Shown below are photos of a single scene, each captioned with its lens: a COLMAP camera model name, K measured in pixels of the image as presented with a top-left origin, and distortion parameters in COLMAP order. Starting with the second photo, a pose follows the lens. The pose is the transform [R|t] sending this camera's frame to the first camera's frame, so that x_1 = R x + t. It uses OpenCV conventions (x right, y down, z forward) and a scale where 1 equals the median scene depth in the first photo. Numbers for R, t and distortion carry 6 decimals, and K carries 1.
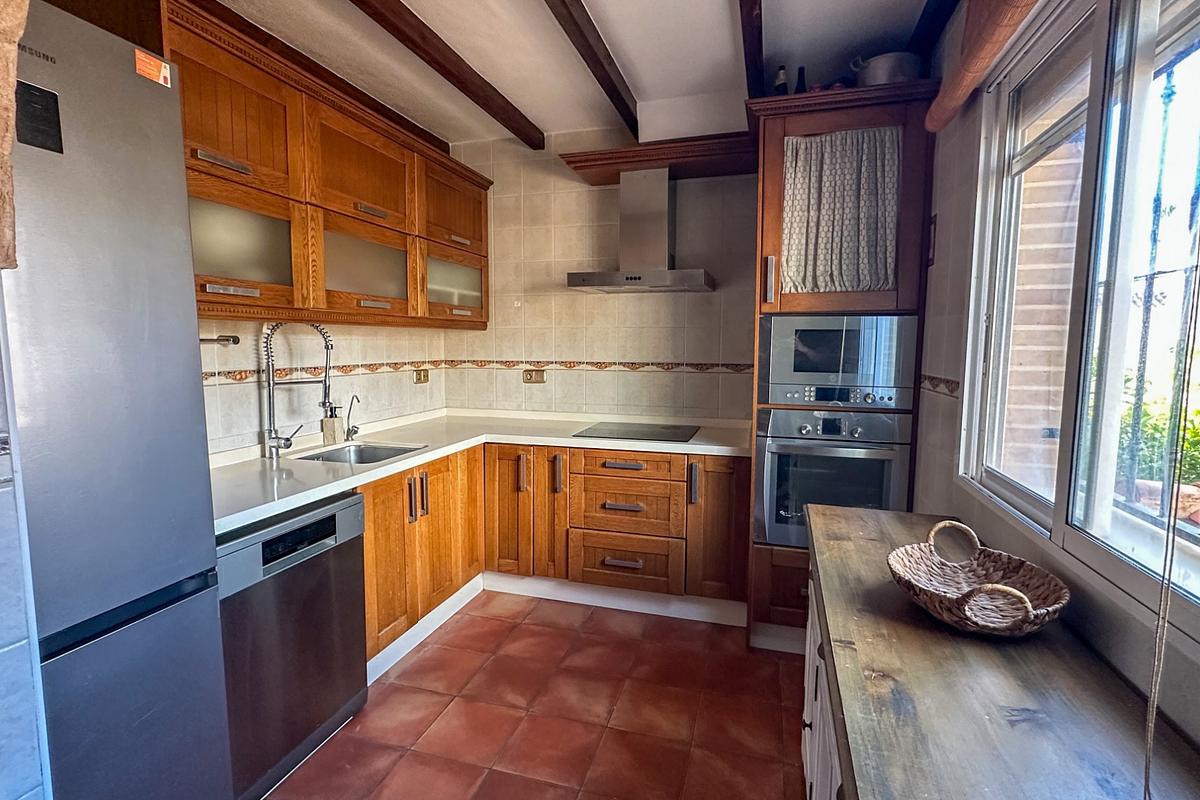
lens RADIAL K [[566.6, 0, 600.8], [0, 566.6, 399.0], [0, 0, 1]] dist [0.000954, 0.000633]
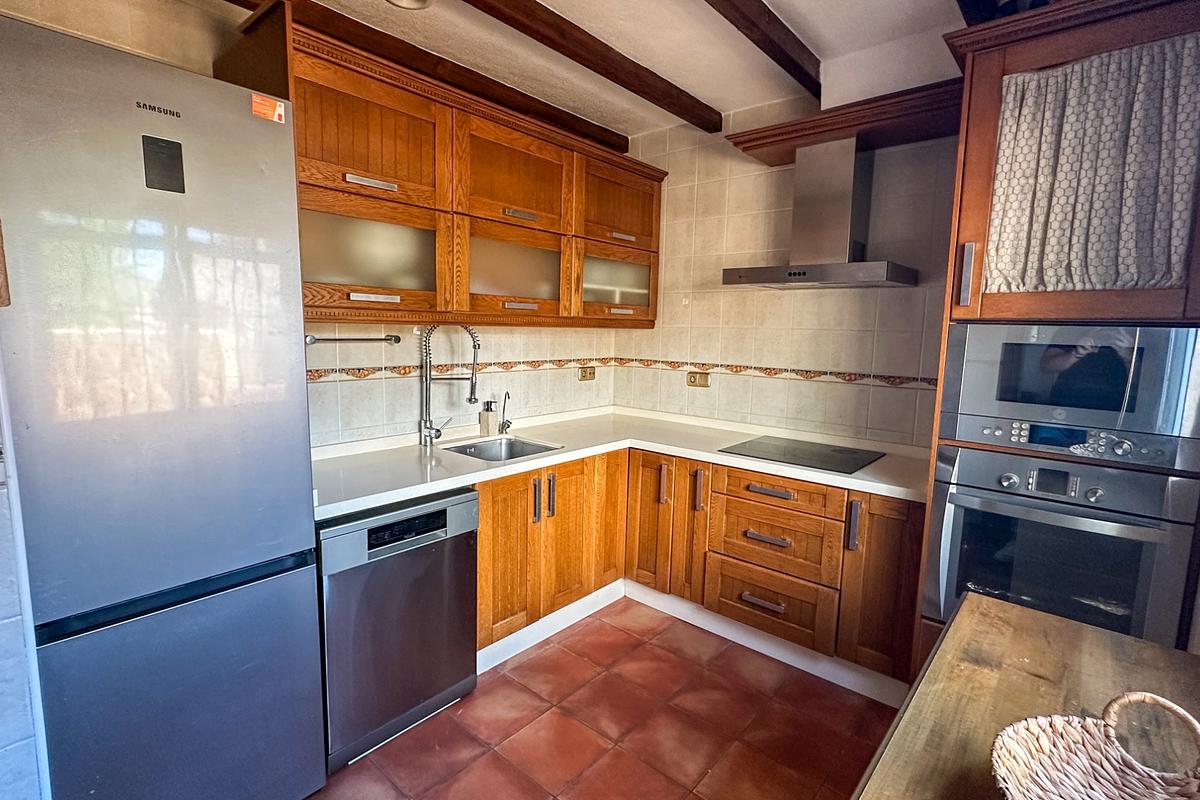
lens RADIAL K [[566.6, 0, 599.5], [0, 566.6, 399.3], [0, 0, 1]] dist [0.000954, 0.000633]
pose [[0.912631, 0.068113, -0.403070, 0.166405], [-0.059523, 0.997654, 0.033819, -0.043421], [0.404428, -0.006872, 0.914544, 0.122588]]
